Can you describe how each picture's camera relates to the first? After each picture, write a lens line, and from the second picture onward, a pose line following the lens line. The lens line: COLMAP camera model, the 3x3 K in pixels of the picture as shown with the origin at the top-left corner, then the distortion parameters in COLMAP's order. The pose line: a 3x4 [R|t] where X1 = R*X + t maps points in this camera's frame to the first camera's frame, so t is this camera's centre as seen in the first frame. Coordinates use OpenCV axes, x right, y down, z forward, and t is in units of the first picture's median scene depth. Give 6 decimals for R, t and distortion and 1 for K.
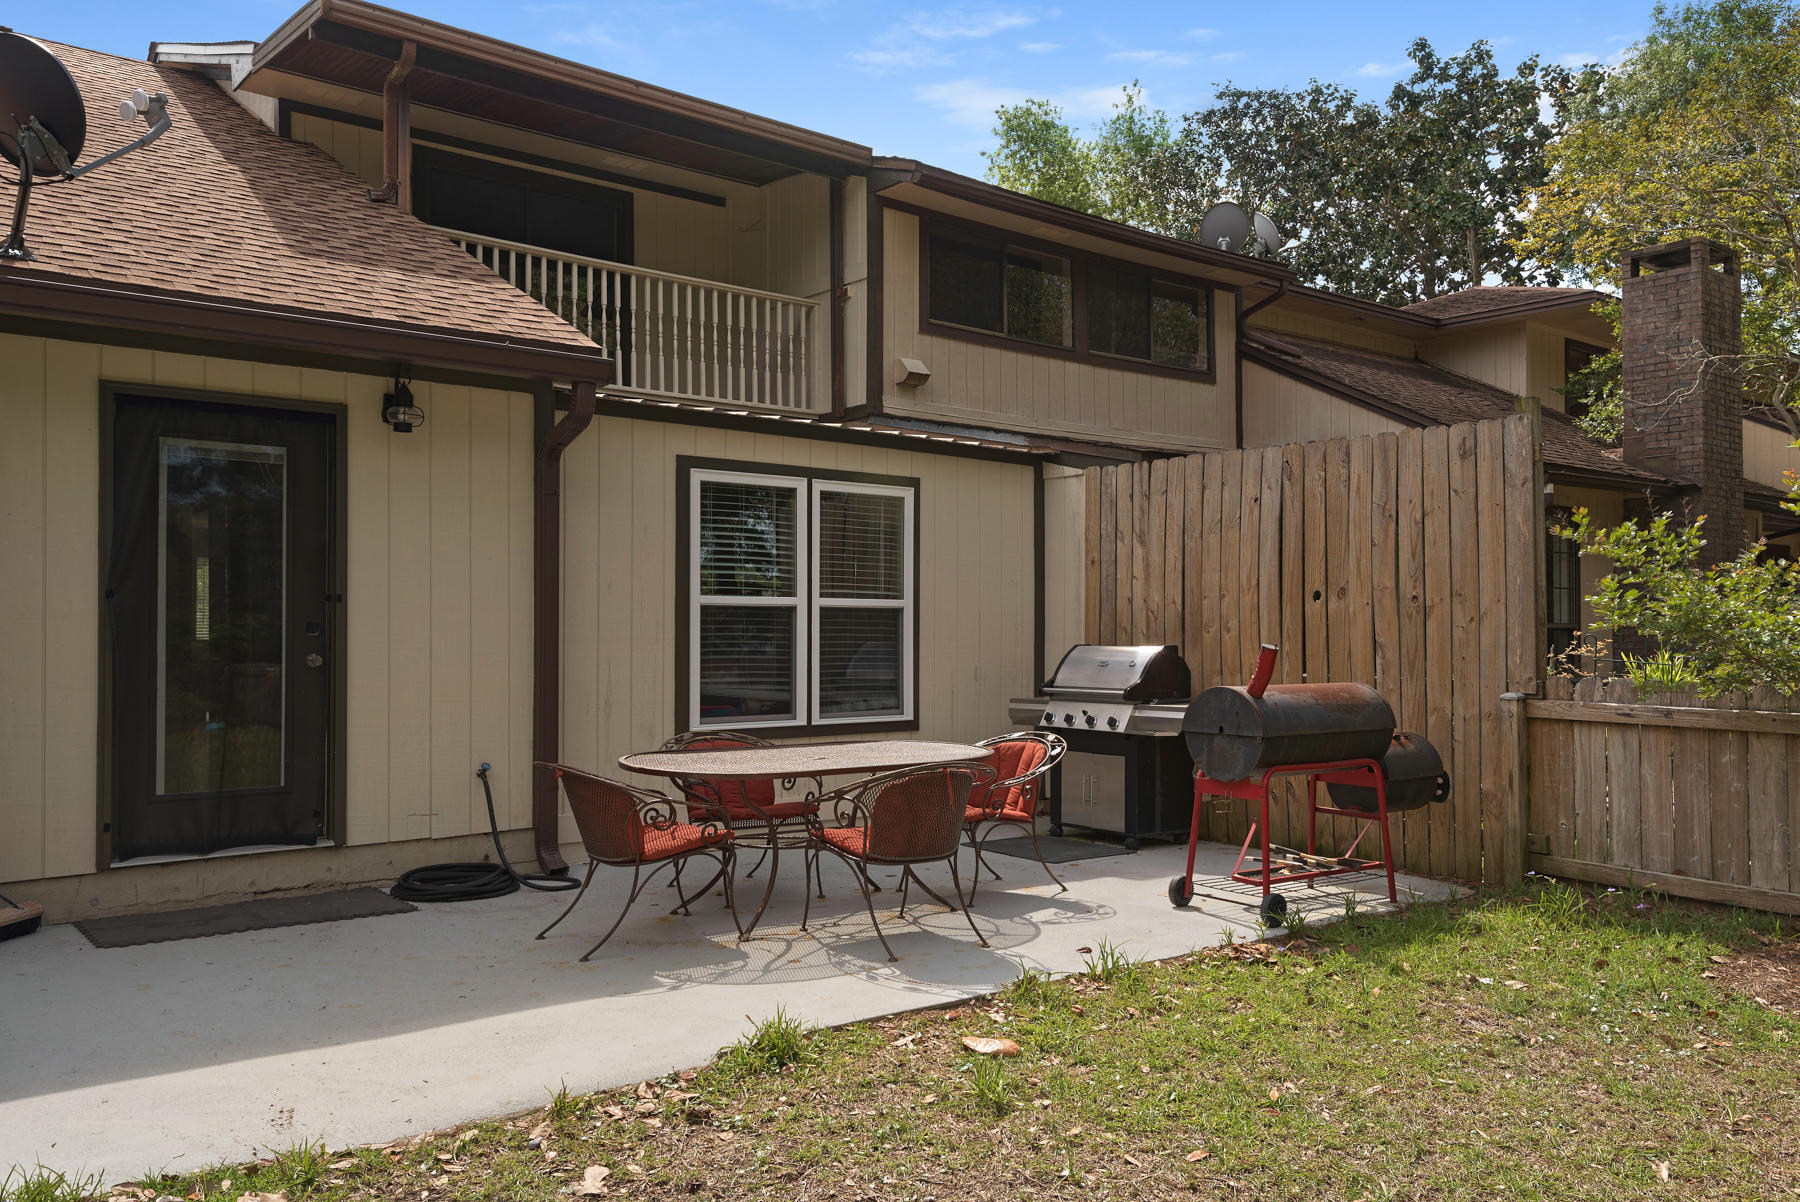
lens RADIAL K [[1354.1, 0, 900.0], [0, 1354.1, 601.0], [0, 0, 1]] dist [0.036953, 0.000465]
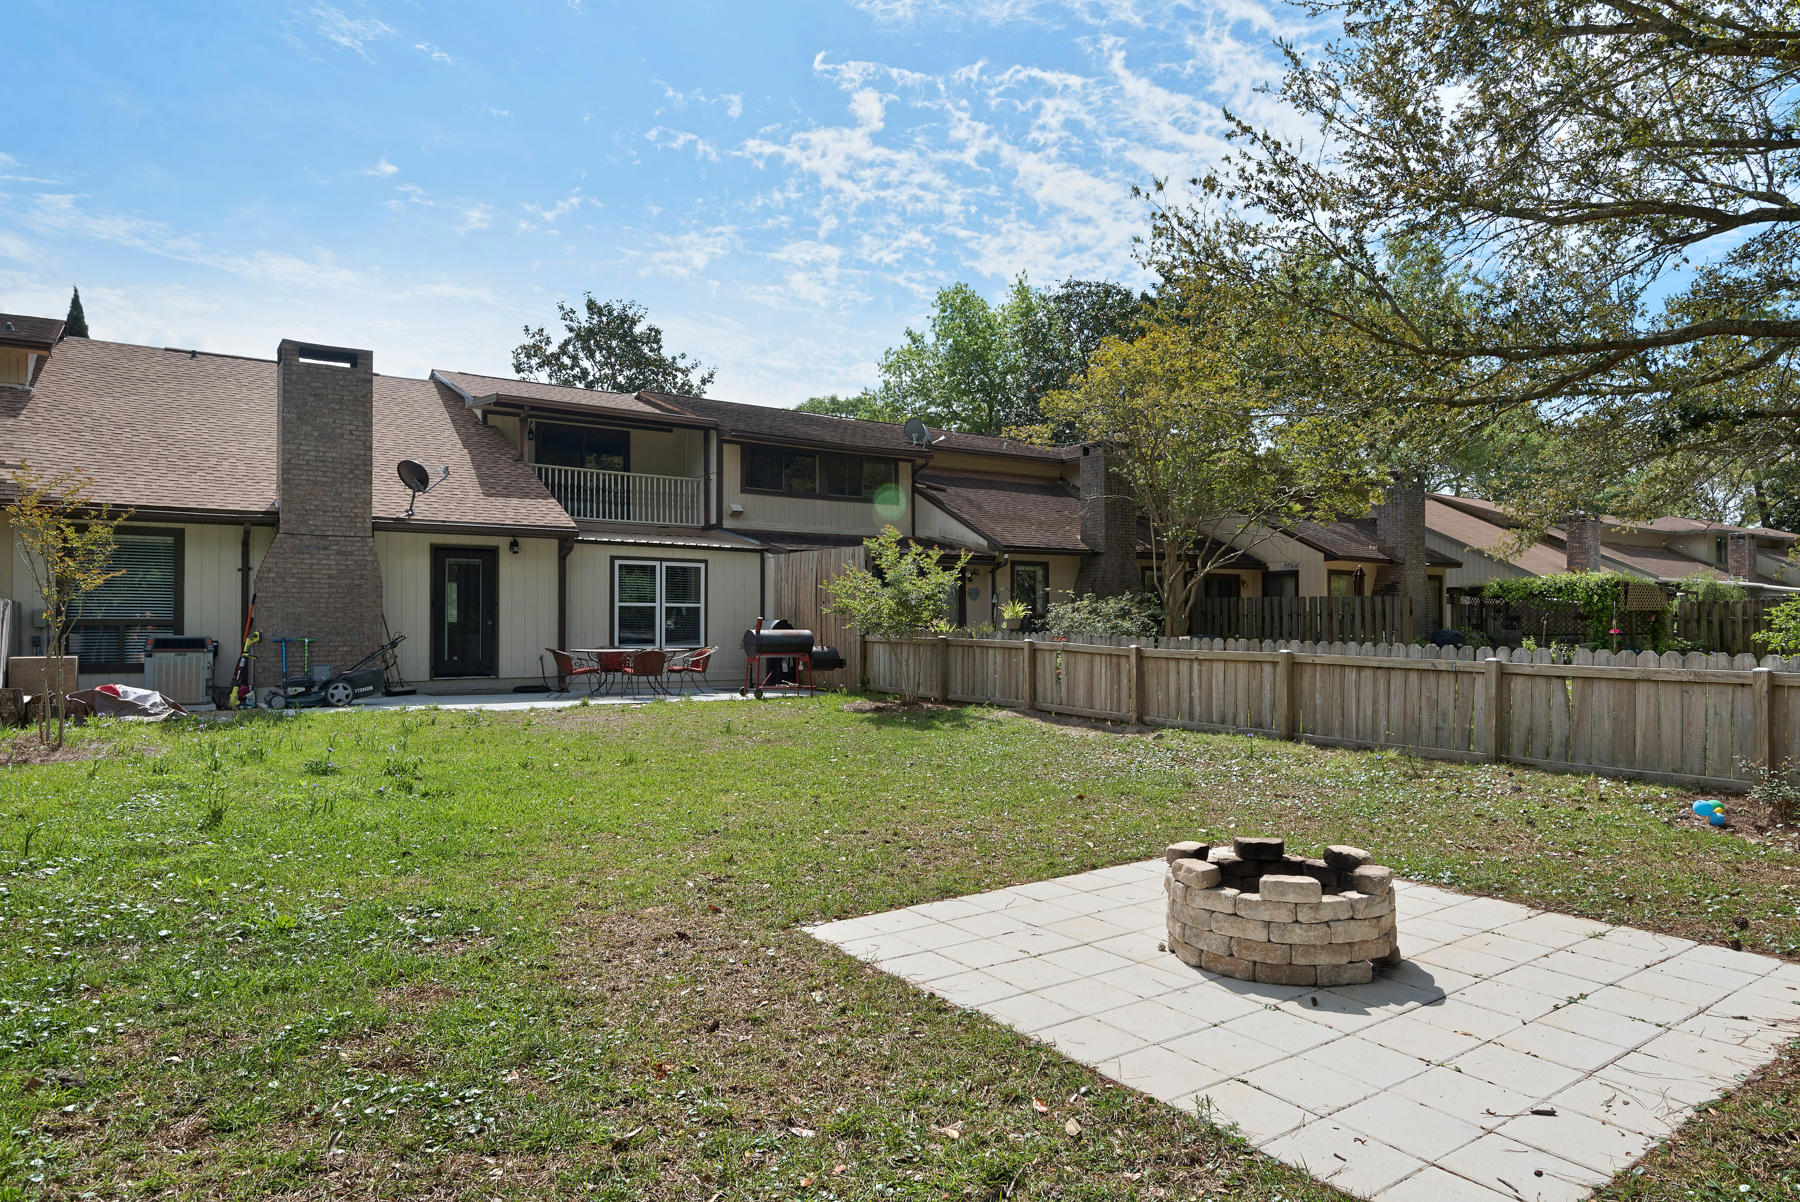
lens RADIAL K [[1086.9, 0, 900.0], [0, 1086.9, 601.0], [0, 0, 1]] dist [0.045780, -0.042951]
pose [[0.996744, -0.001581, -0.080618, 0.621335], [0.001640, 0.999998, 0.000672, -0.008082], [0.080617, -0.000802, 0.996745, -1.251087]]
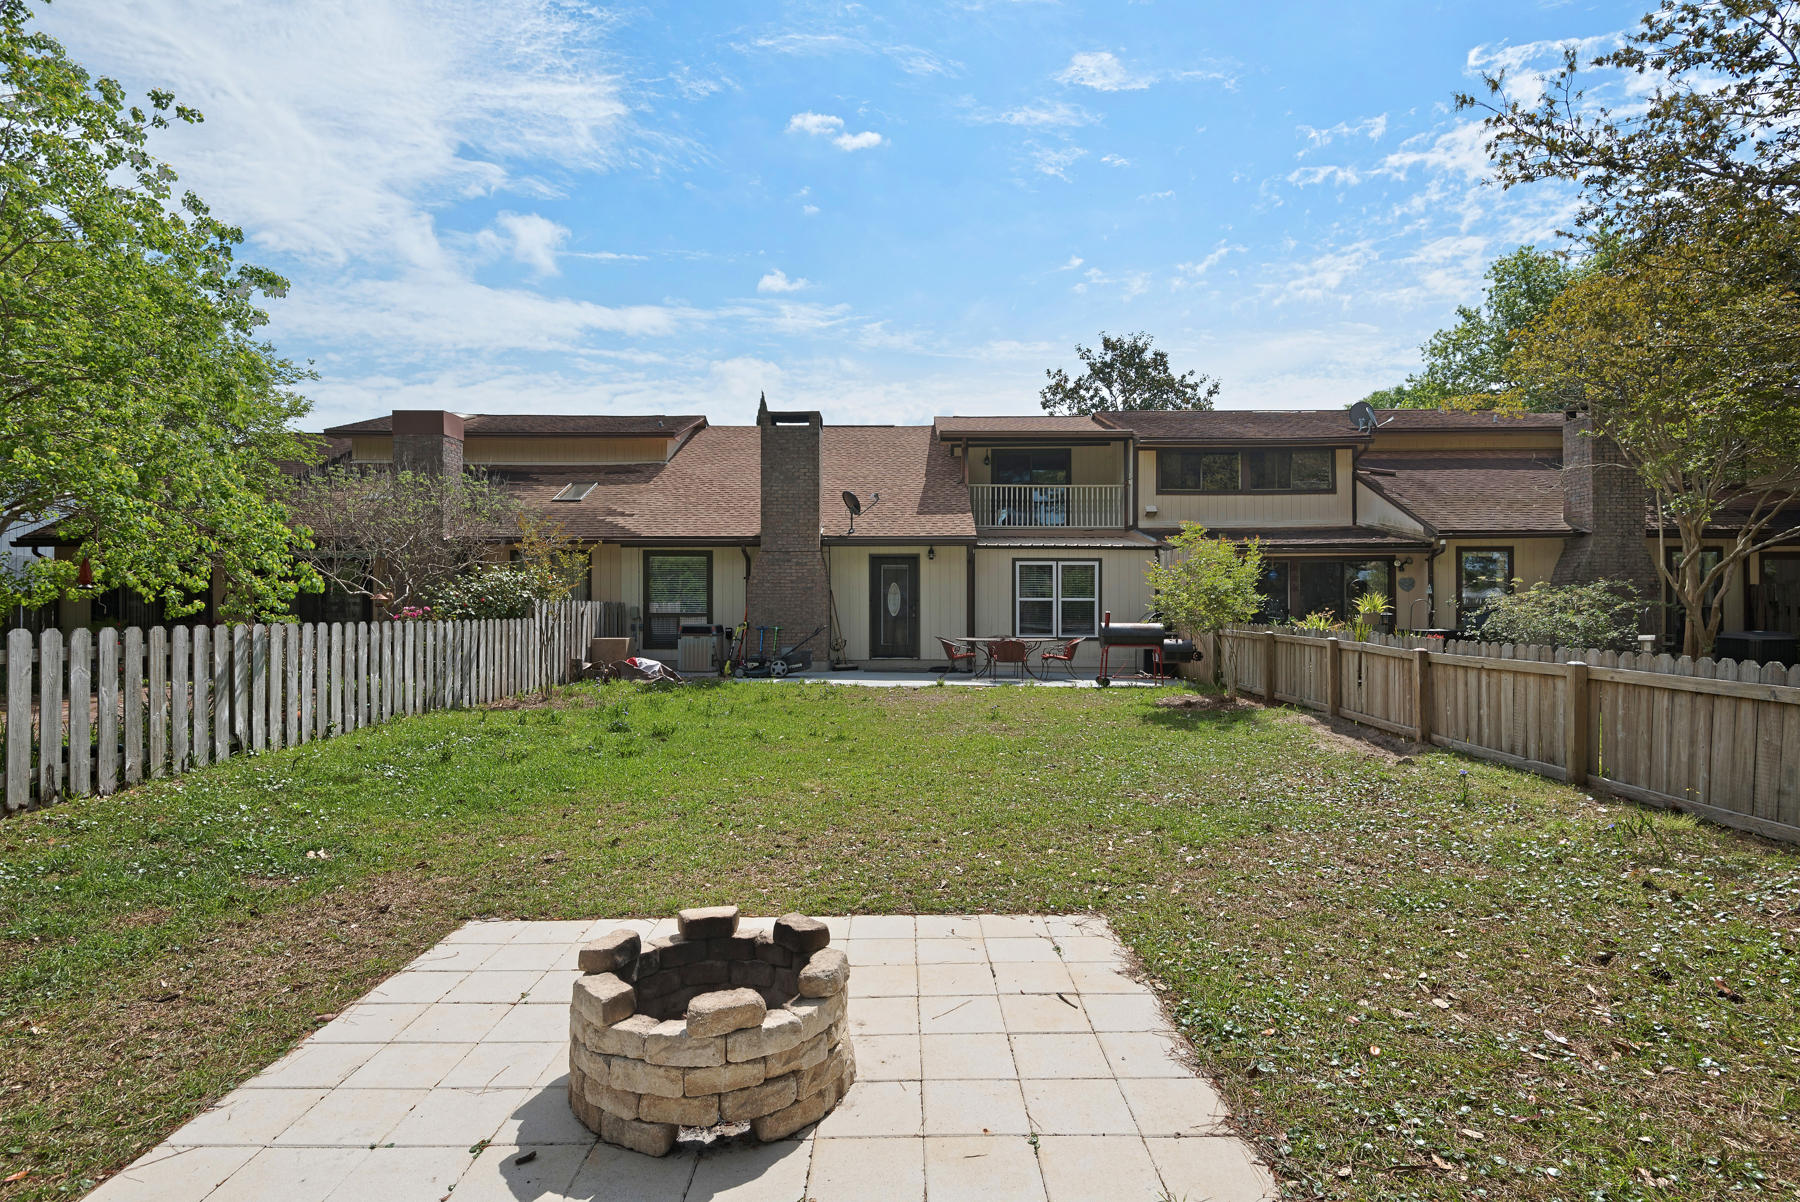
lens RADIAL K [[906.0, 0, 900.0], [0, 906.0, 601.0], [0, 0, 1]] dist [0.036342, -0.024263]
pose [[0.765015, -0.006501, -0.643980, 1.046838], [0.013992, 0.999881, 0.006528, -0.015167], [0.643861, -0.014005, 0.765015, -0.910860]]
